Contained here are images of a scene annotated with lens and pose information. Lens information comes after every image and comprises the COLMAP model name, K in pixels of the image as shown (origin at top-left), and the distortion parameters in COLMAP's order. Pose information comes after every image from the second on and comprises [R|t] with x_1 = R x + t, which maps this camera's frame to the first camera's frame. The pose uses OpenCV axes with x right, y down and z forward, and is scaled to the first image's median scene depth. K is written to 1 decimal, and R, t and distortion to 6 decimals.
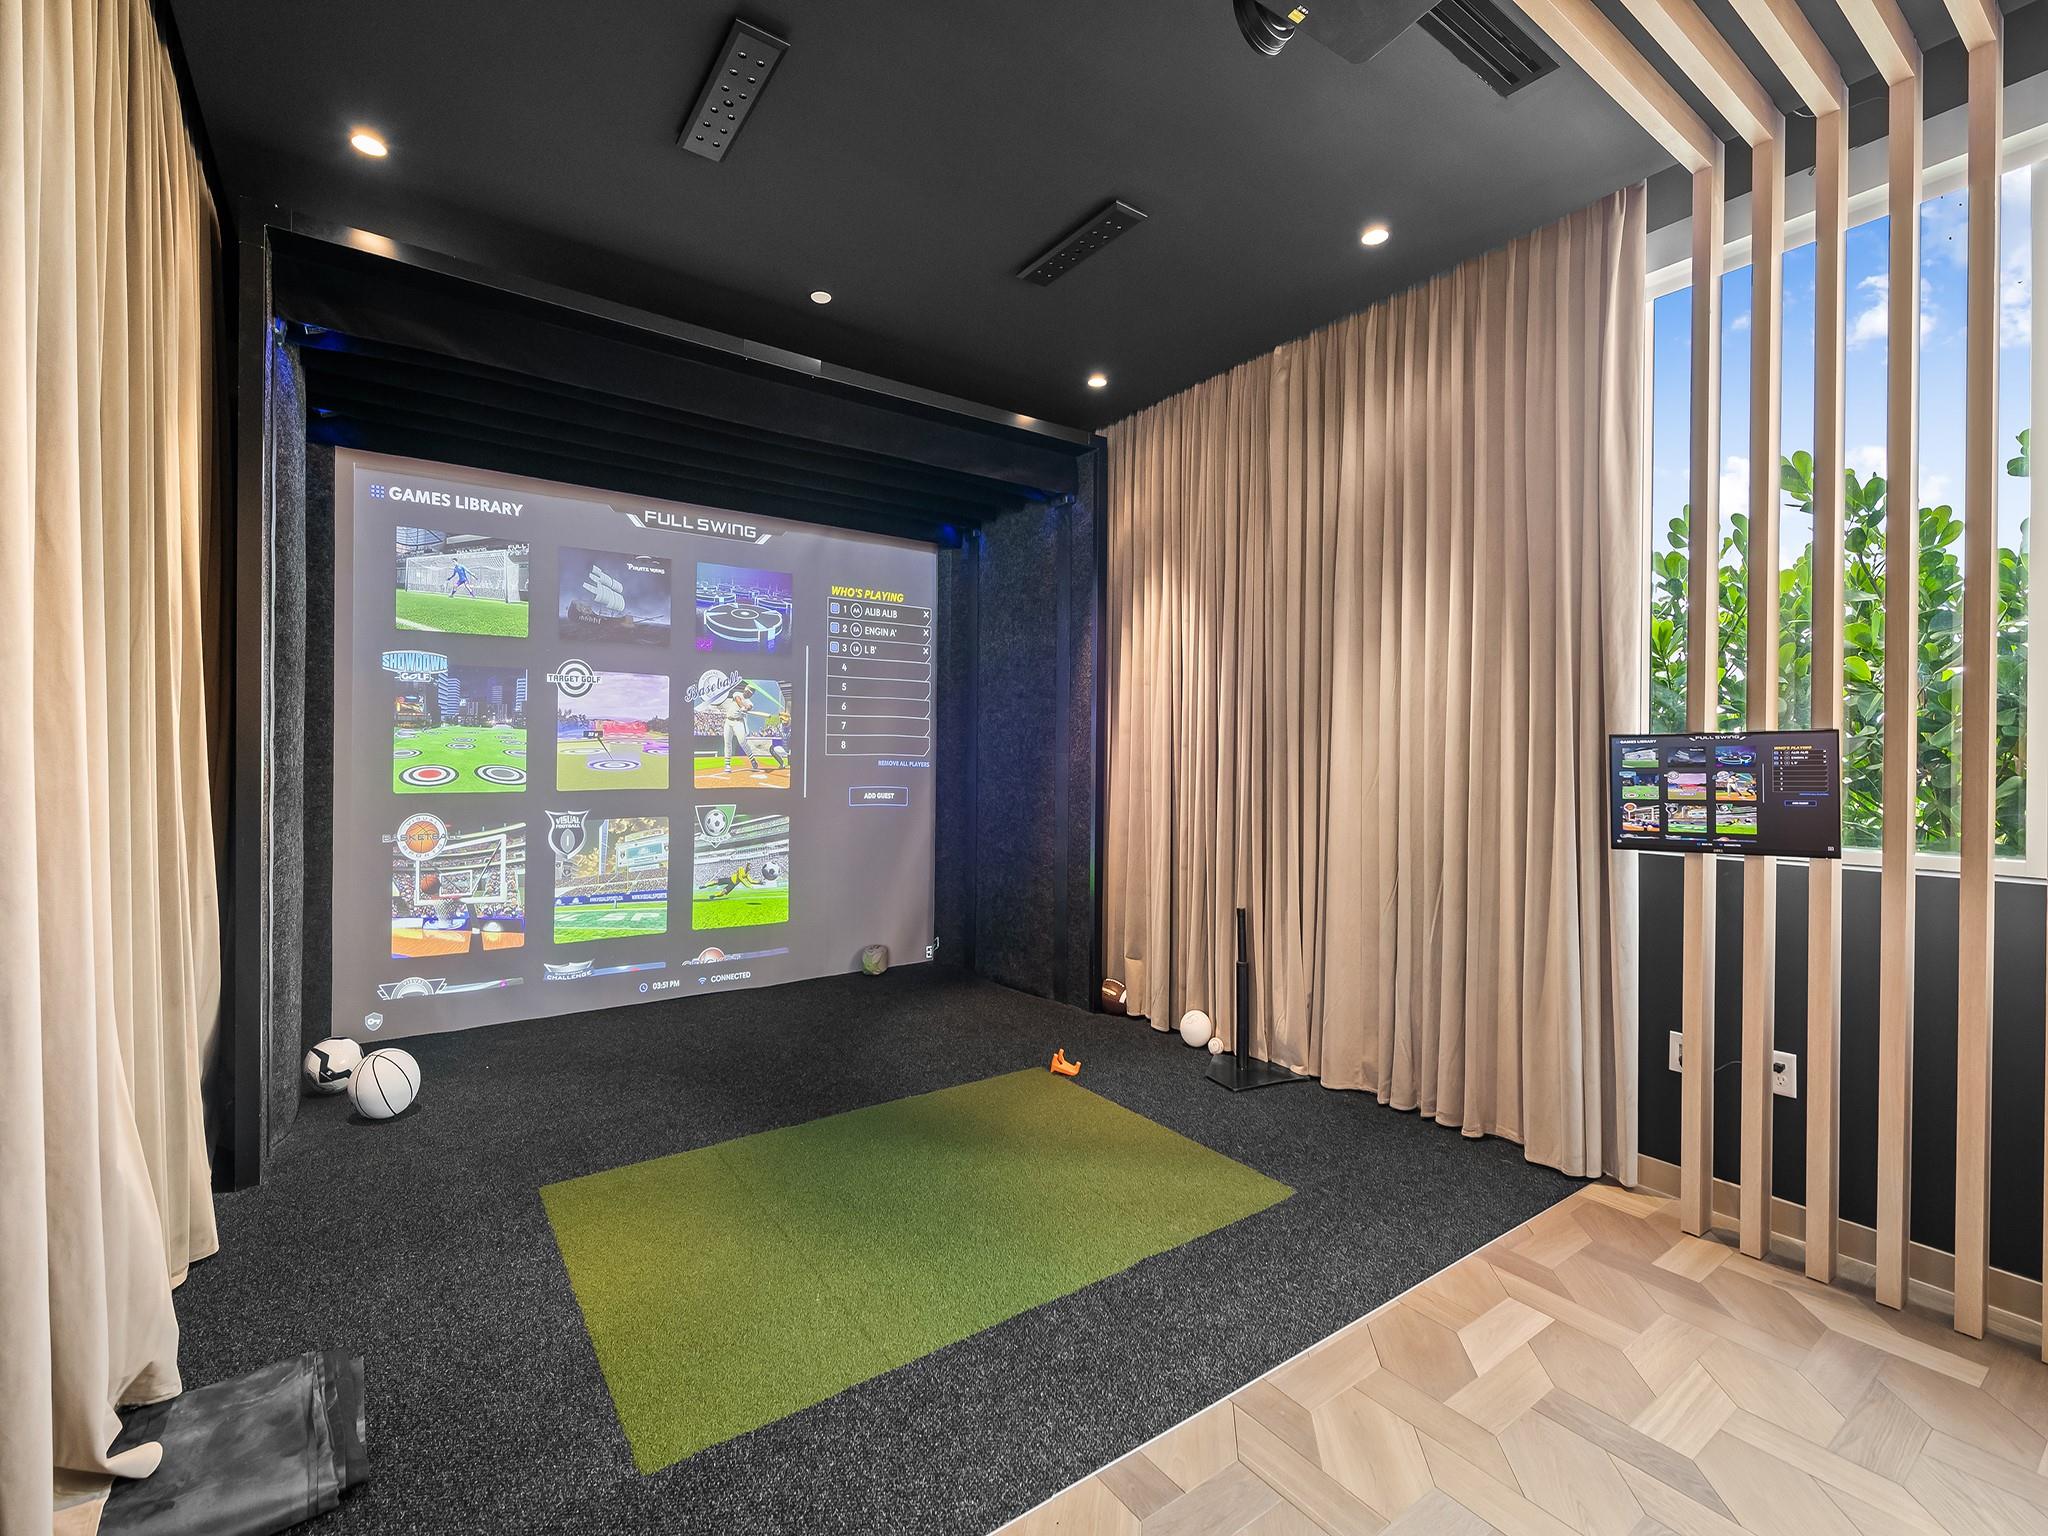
lens RADIAL K [[904.8, 0, 1021.9], [0, 904.8, 766.9], [0, 0, 1]] dist [0.001946, -0.001055]
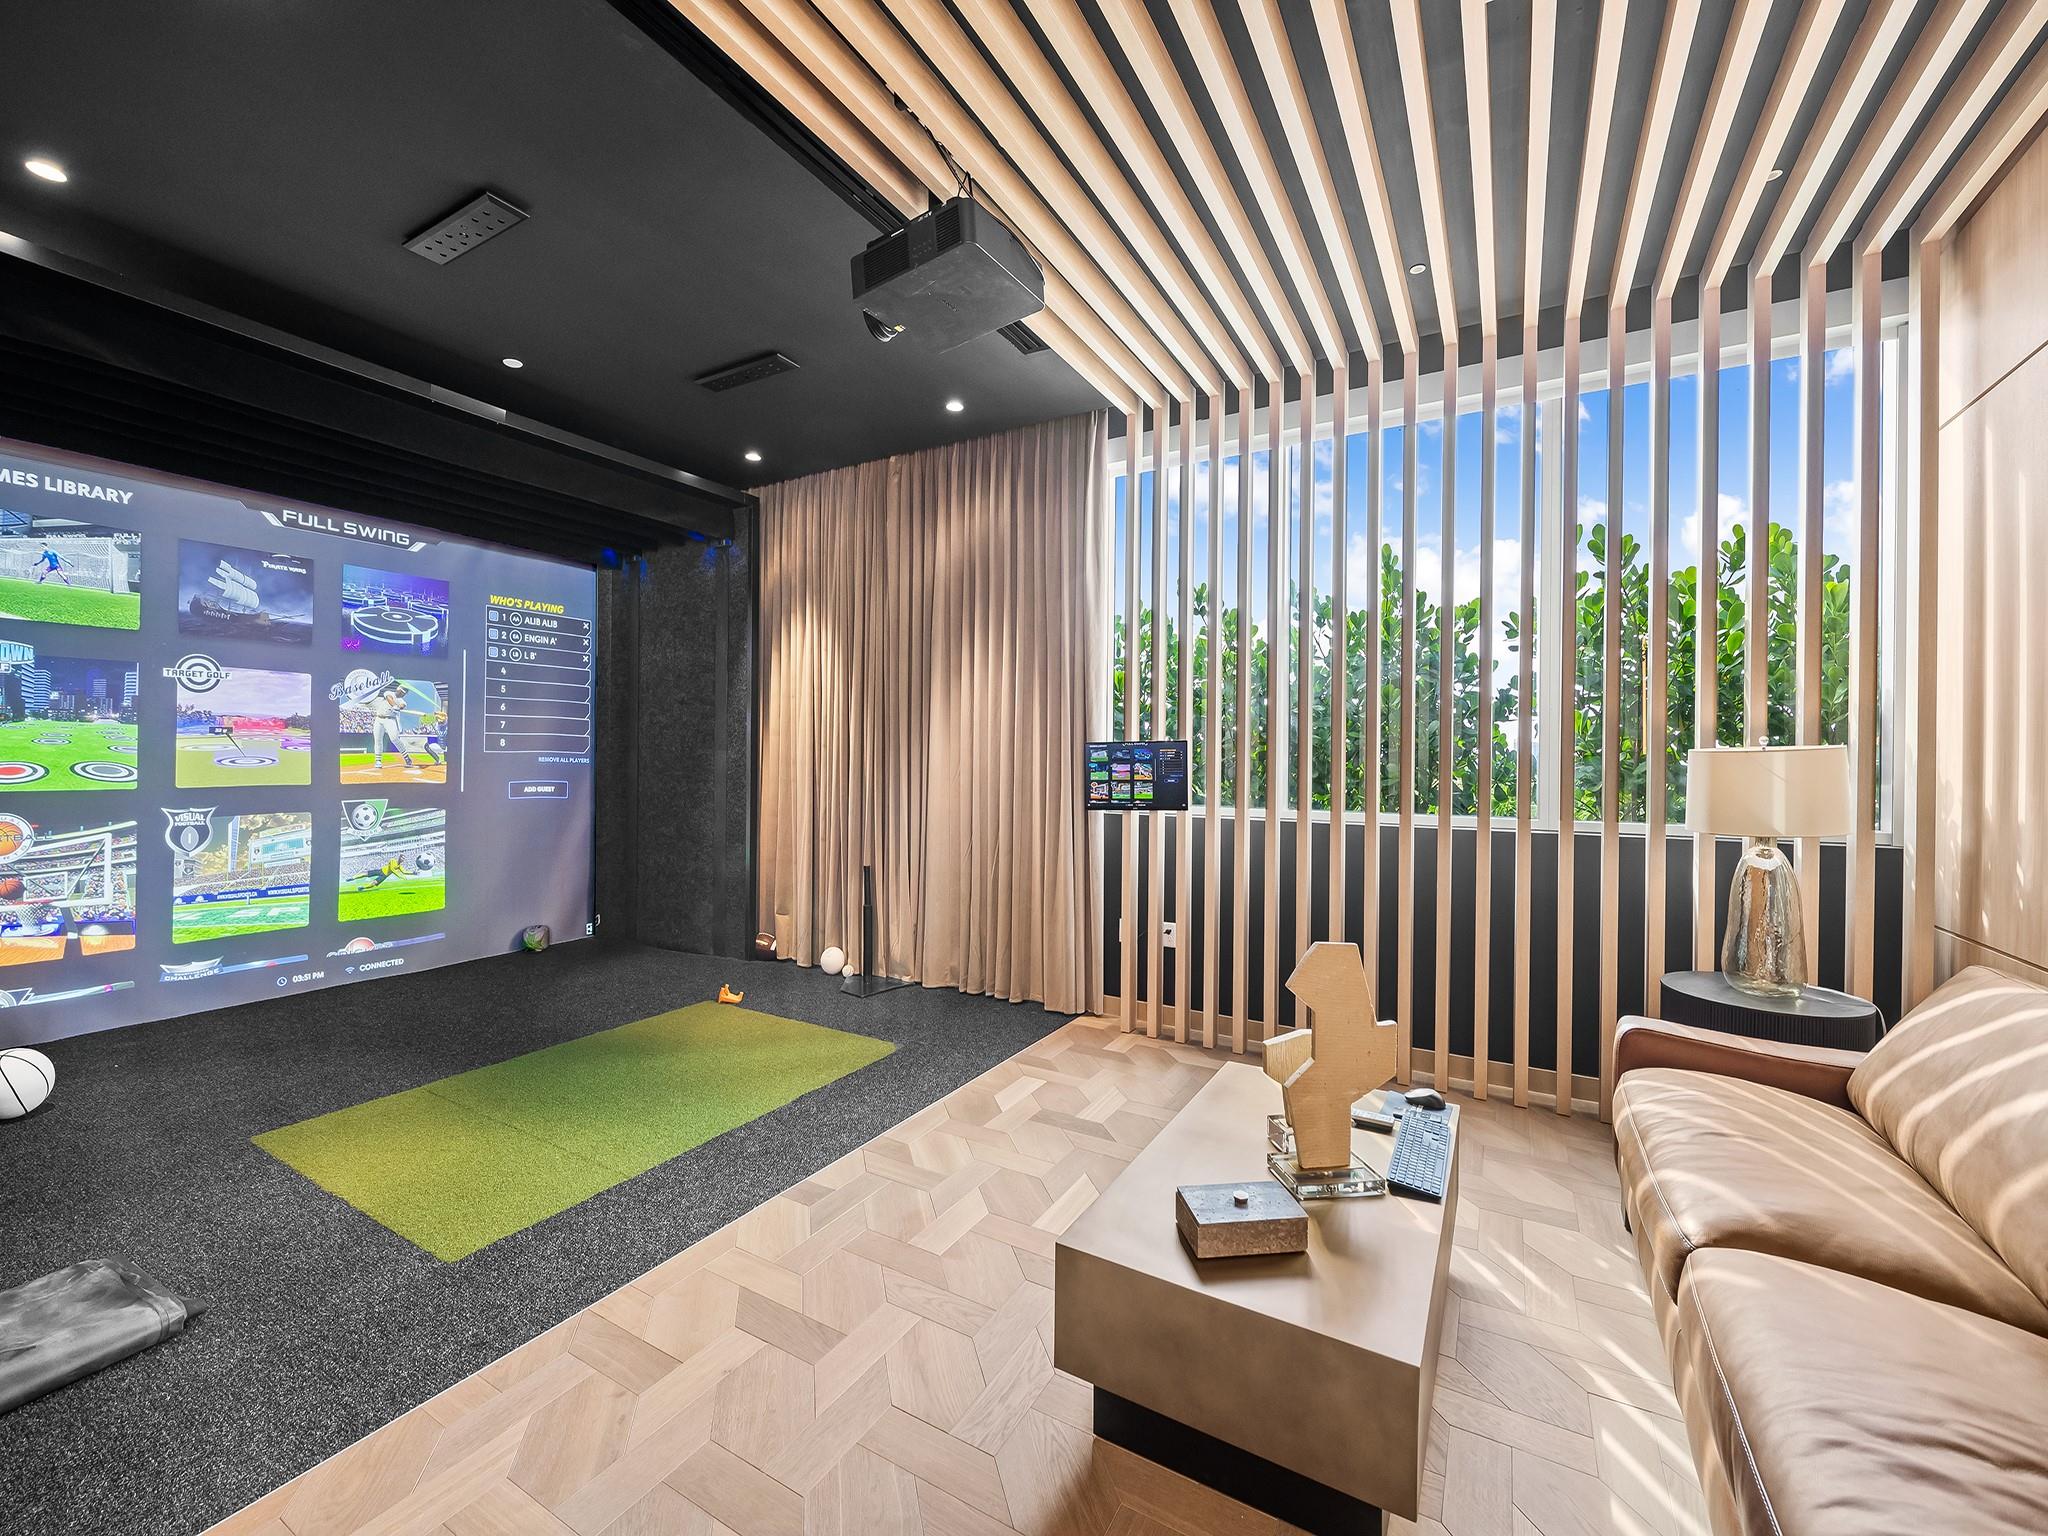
lens RADIAL K [[847.1, 0, 1023.1], [0, 847.1, 759.1], [0, 0, 1]] dist [0.003058, -0.000883]
pose [[0.911990, -0.000288, 0.410213, -0.068193], [0.002326, 0.999987, -0.004468, 0.002149], [-0.410206, 0.005029, 0.911979, -0.270331]]
